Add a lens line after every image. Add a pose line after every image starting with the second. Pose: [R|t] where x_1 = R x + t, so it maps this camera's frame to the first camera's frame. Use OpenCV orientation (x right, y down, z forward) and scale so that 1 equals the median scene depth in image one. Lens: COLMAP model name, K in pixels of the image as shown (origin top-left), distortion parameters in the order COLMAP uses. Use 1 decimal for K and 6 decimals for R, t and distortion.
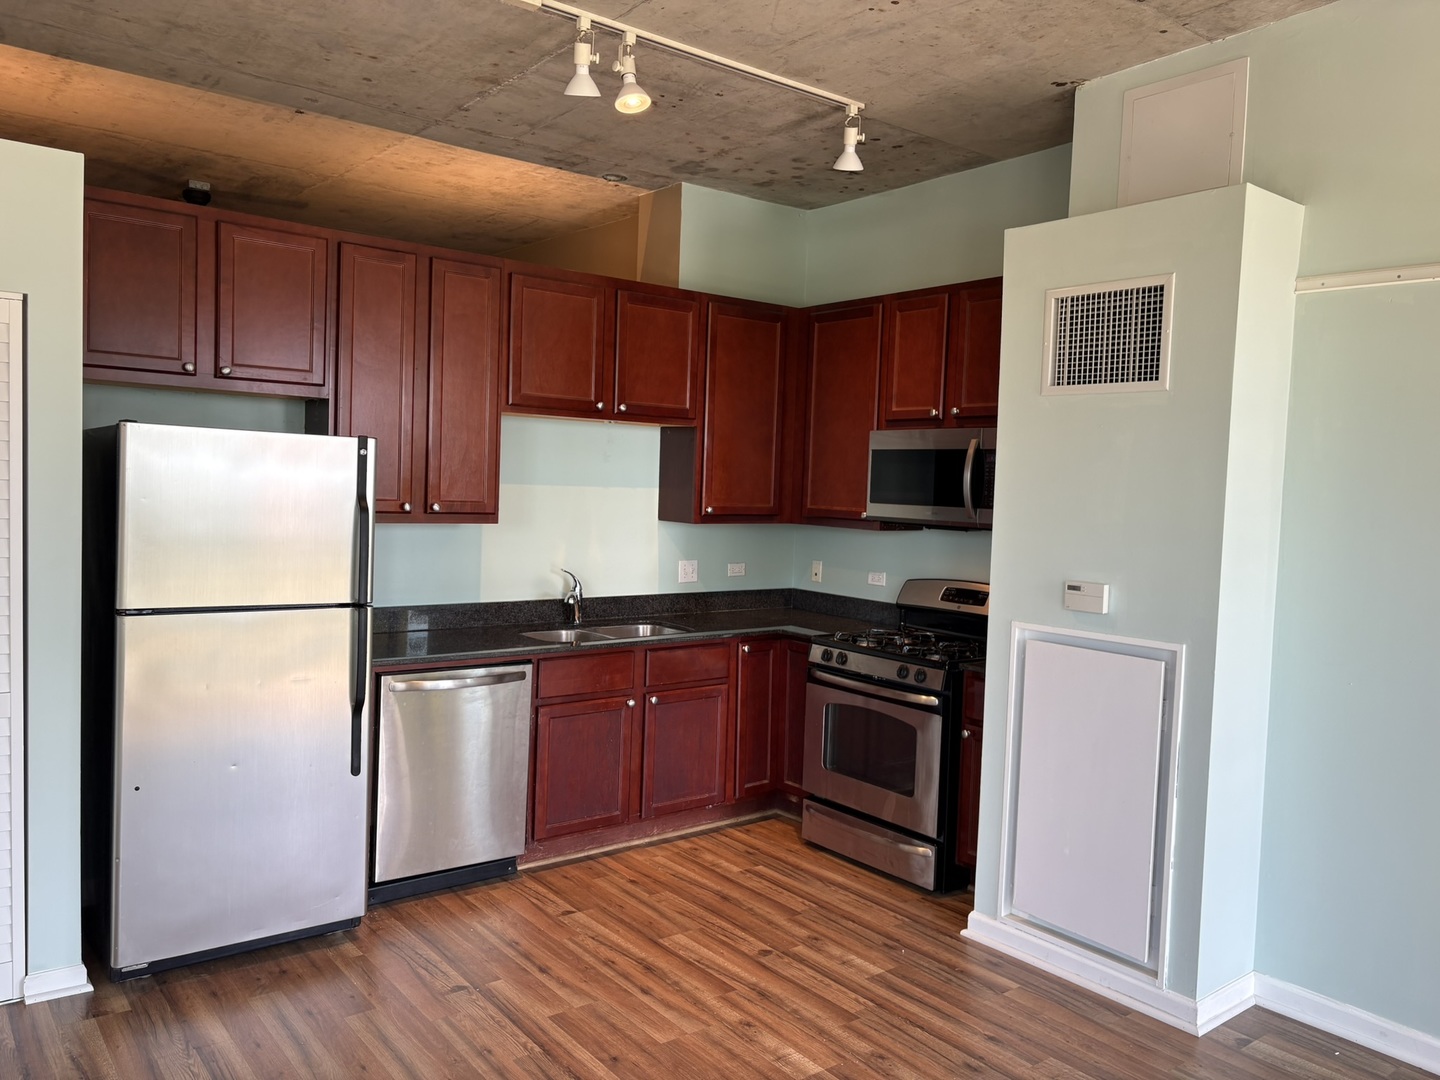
lens RADIAL K [[1099.0, 0, 724.7], [0, 1099.0, 535.9], [0, 0, 1]] dist [0.050798, -0.053355]
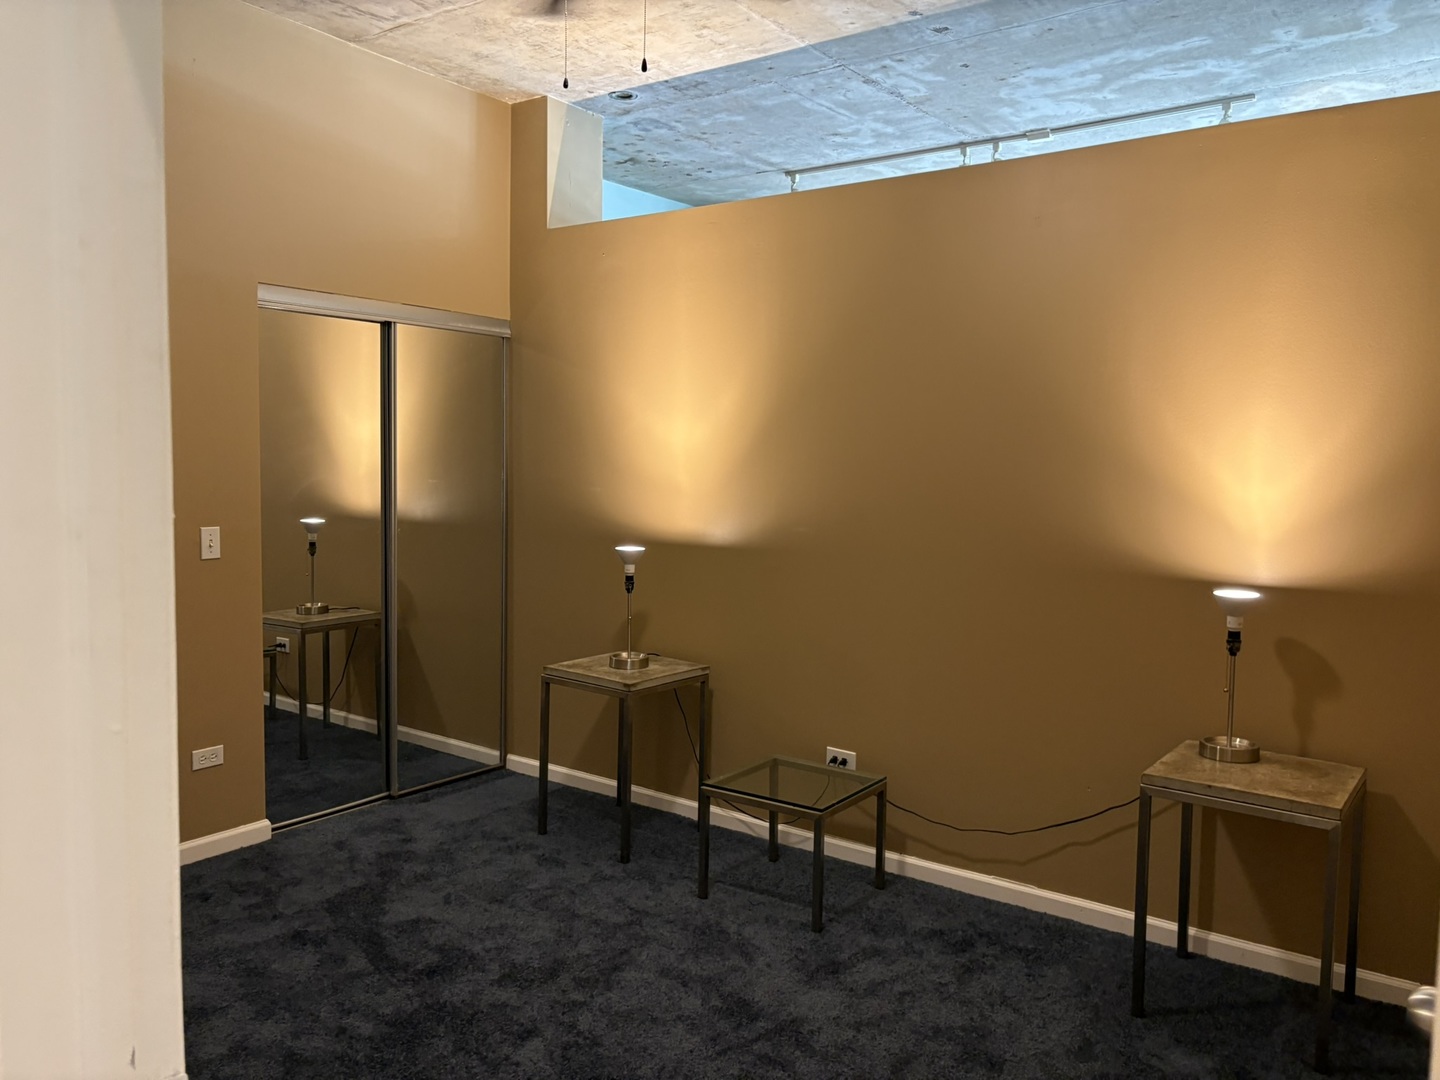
lens RADIAL K [[1099.0, 0, 719.2], [0, 1099.0, 537.9], [0, 0, 1]] dist [0.050798, -0.053355]
pose [[-0.267154, -0.109076, 0.957461, -1.319582], [0.026872, 0.992344, 0.120547, -0.090586], [-0.963279, 0.057933, -0.262177, 1.514281]]
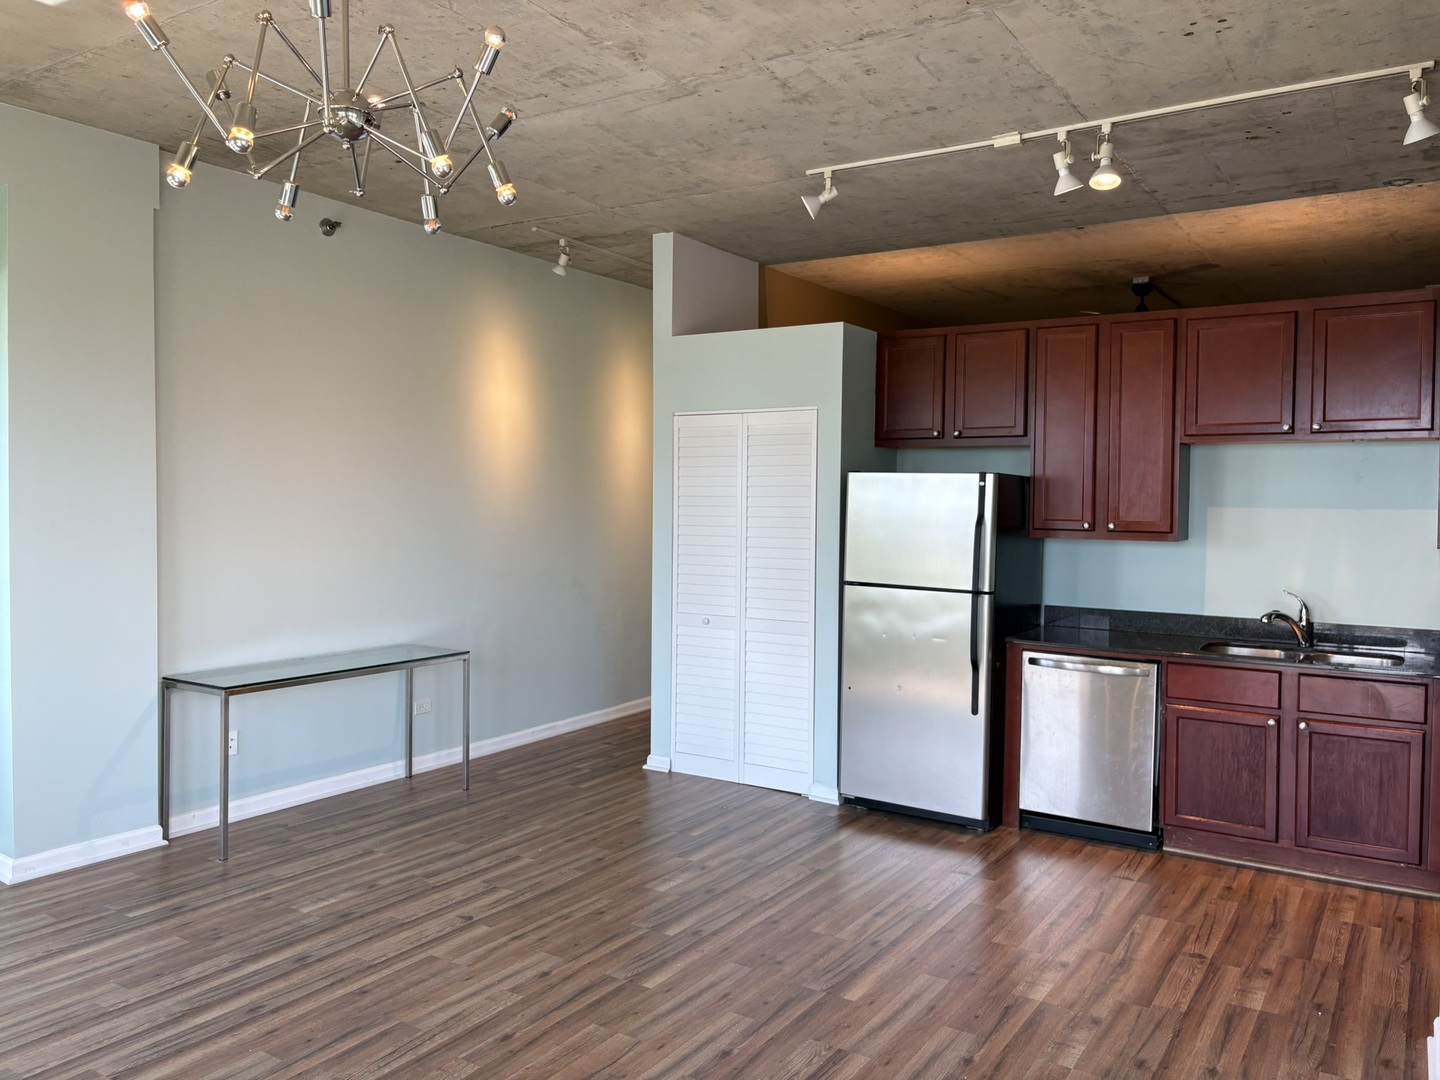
lens RADIAL K [[1099.0, 0, 721.1], [0, 1099.0, 526.4], [0, 0, 1]] dist [0.050798, -0.053355]
pose [[0.323173, -0.004881, -0.946327, 0.778719], [-0.046897, 0.998675, -0.021166, 0.020649], [0.945177, 0.051220, 0.322516, 0.209172]]
